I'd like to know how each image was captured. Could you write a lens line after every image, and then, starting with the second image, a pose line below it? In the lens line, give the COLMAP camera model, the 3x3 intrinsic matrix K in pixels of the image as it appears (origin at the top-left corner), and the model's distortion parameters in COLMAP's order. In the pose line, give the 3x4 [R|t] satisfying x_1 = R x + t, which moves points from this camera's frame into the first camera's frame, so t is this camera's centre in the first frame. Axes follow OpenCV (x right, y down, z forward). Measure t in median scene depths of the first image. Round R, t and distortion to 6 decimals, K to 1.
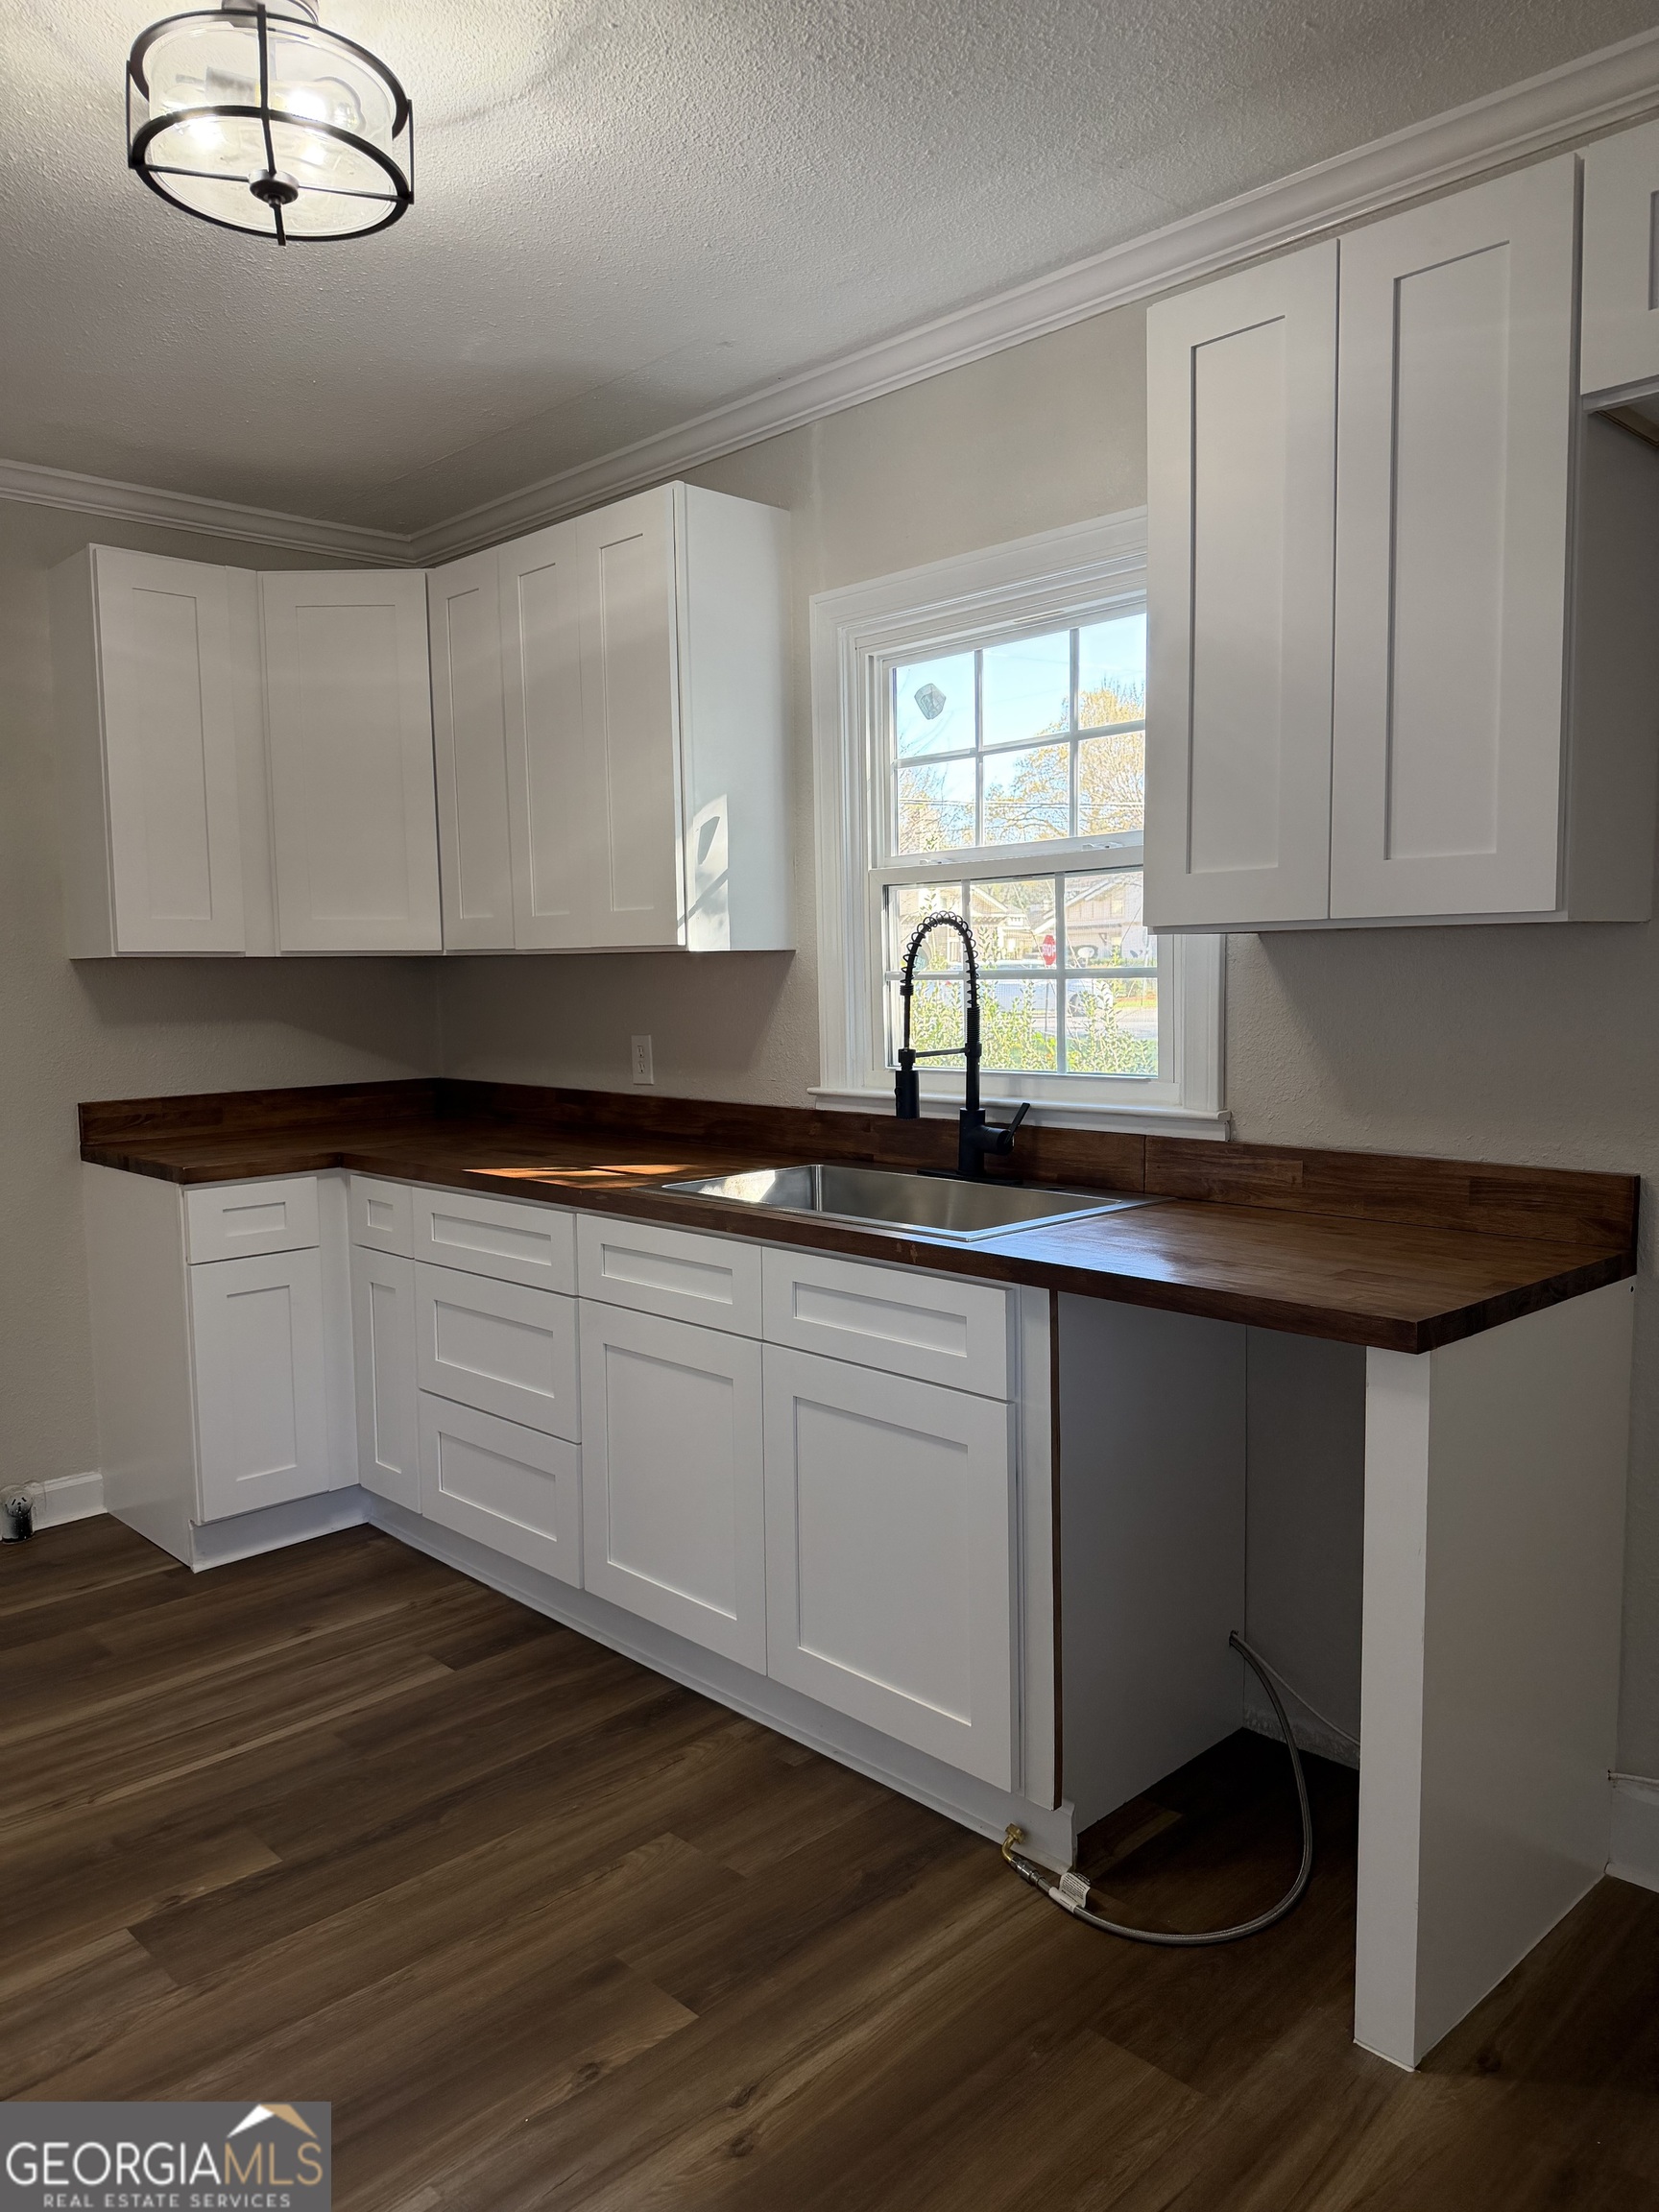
lens RADIAL K [[1553.6, 0, 822.9], [0, 1553.6, 1105.3], [0, 0, 1]] dist [0.047603, -0.057116]
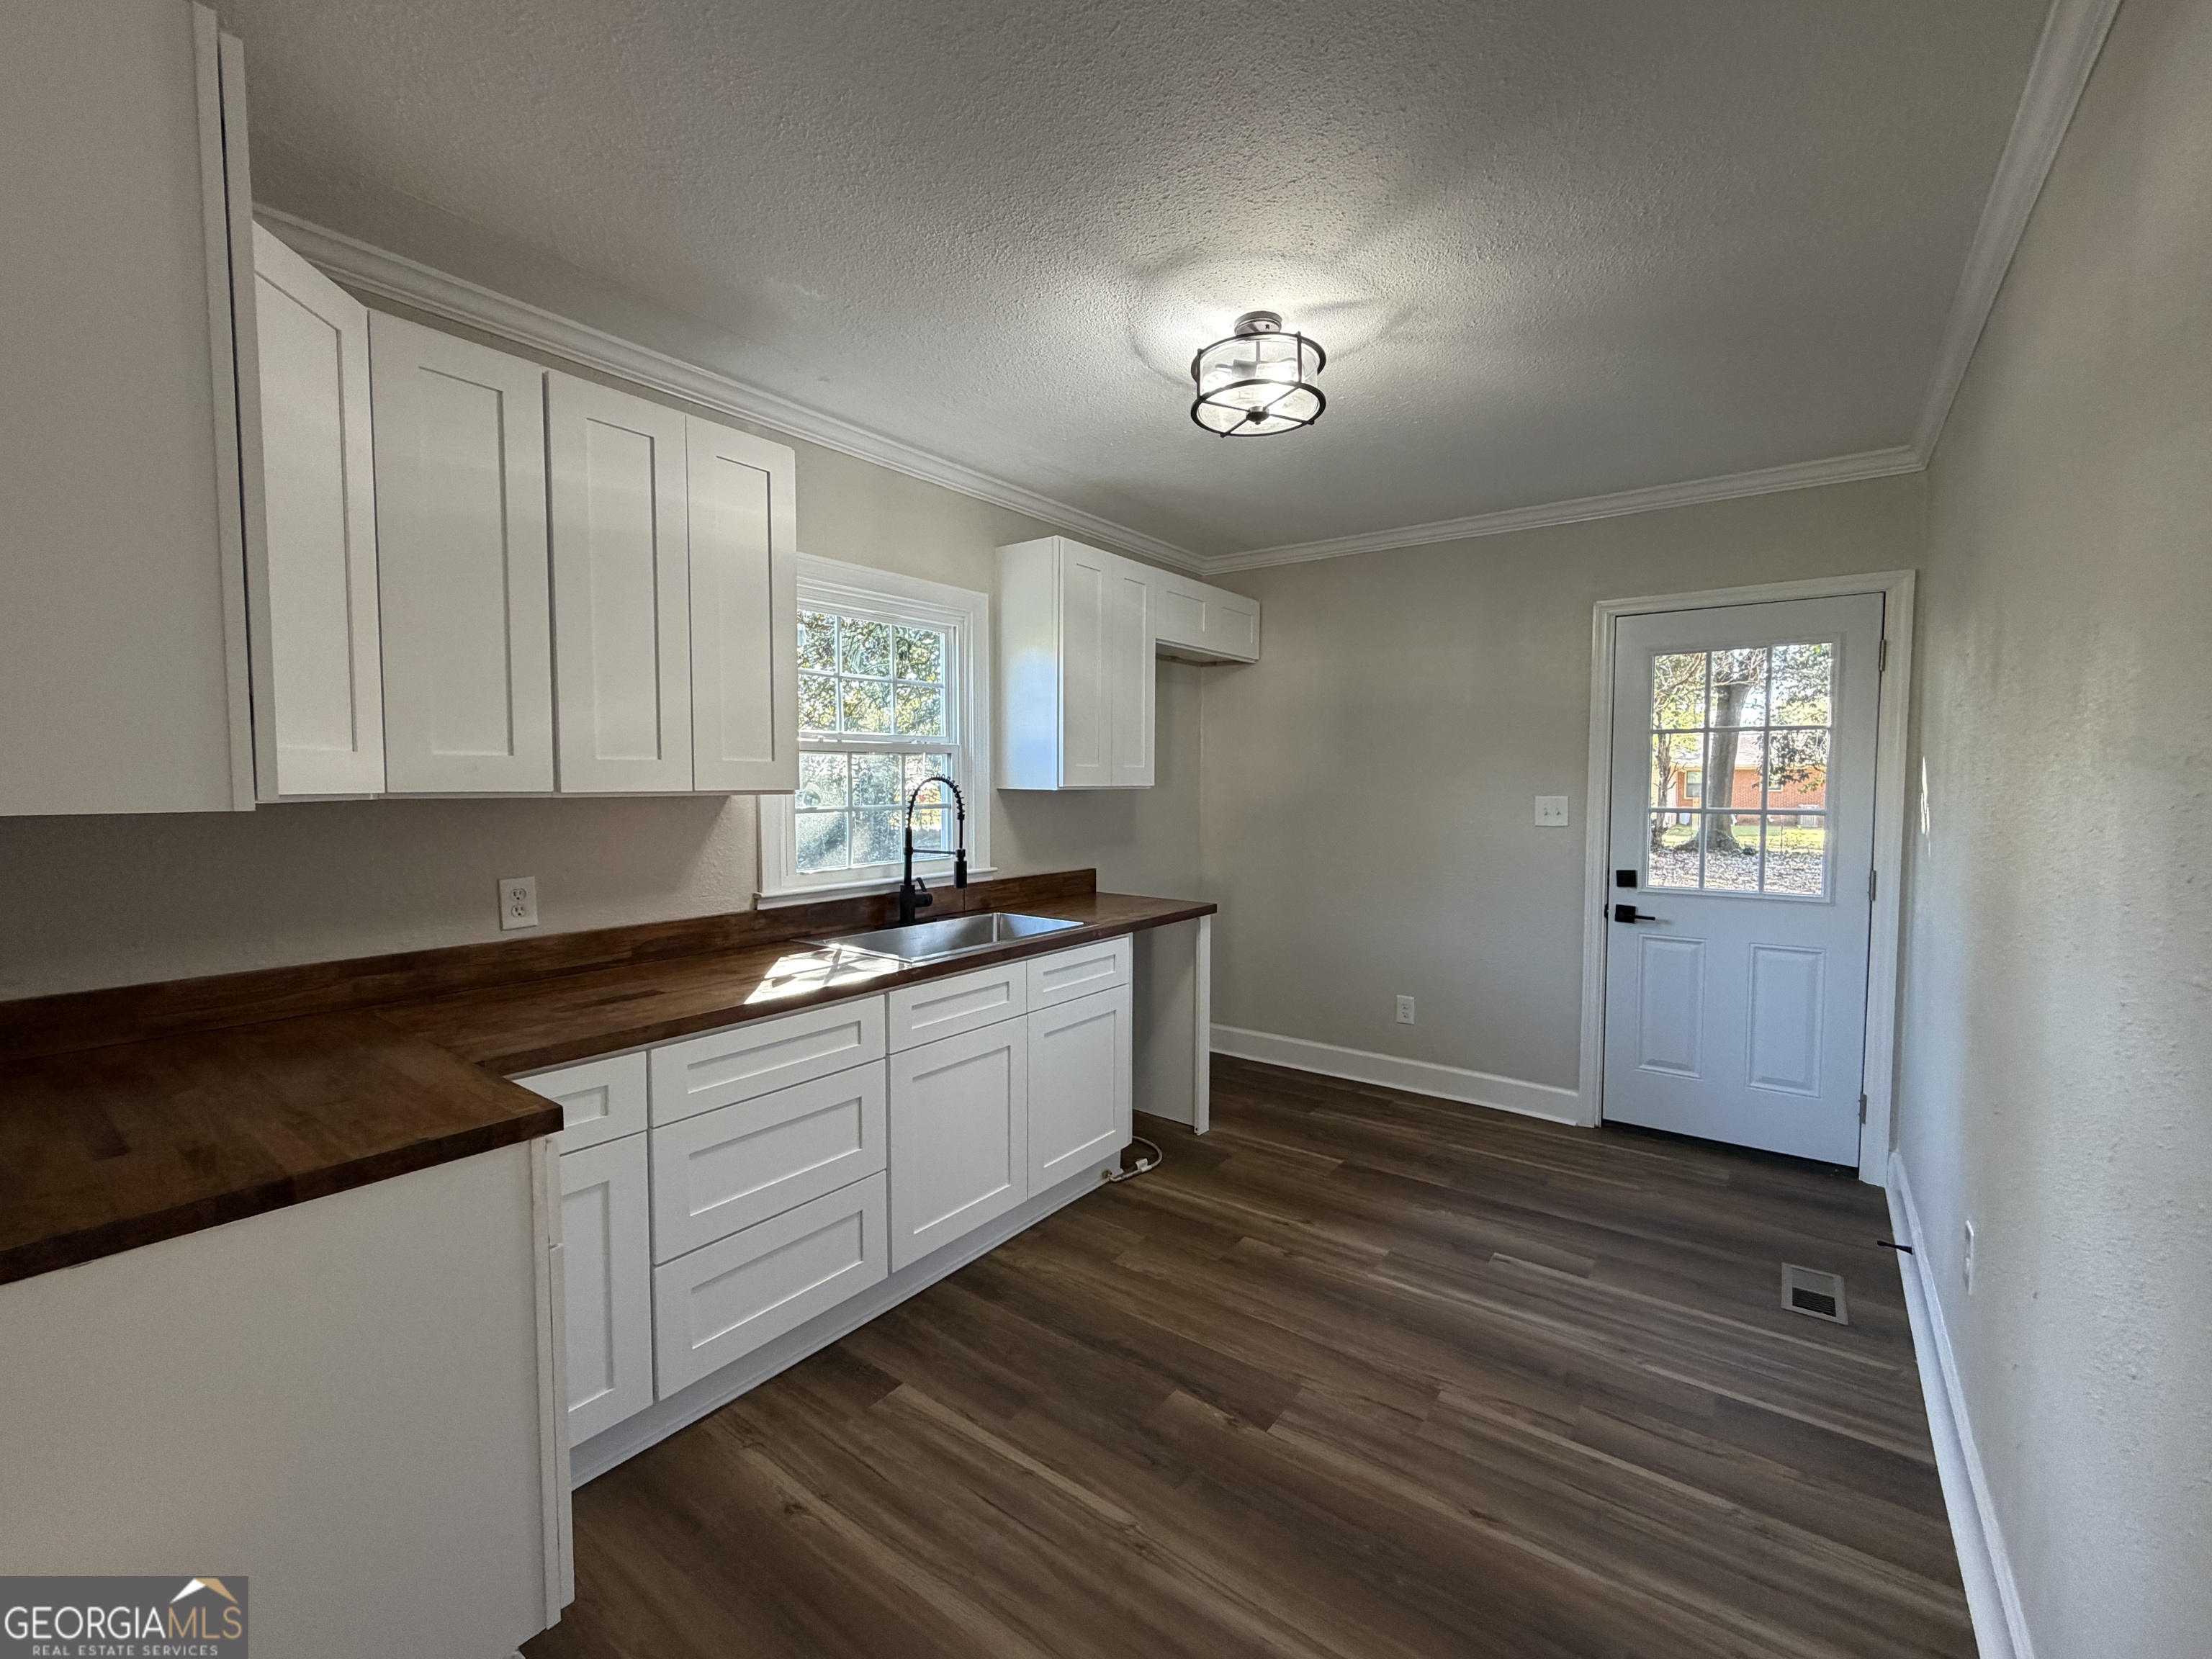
lens RADIAL K [[924.4, 0, 1100.6], [0, 924.4, 827.2], [0, 0, 1]] dist [0.000969, 0.000140]
pose [[-0.151610, -0.038068, 0.987707, -0.992808], [0.088797, 0.994693, 0.051968, -0.098712], [-0.984444, 0.095585, -0.147425, 0.949636]]
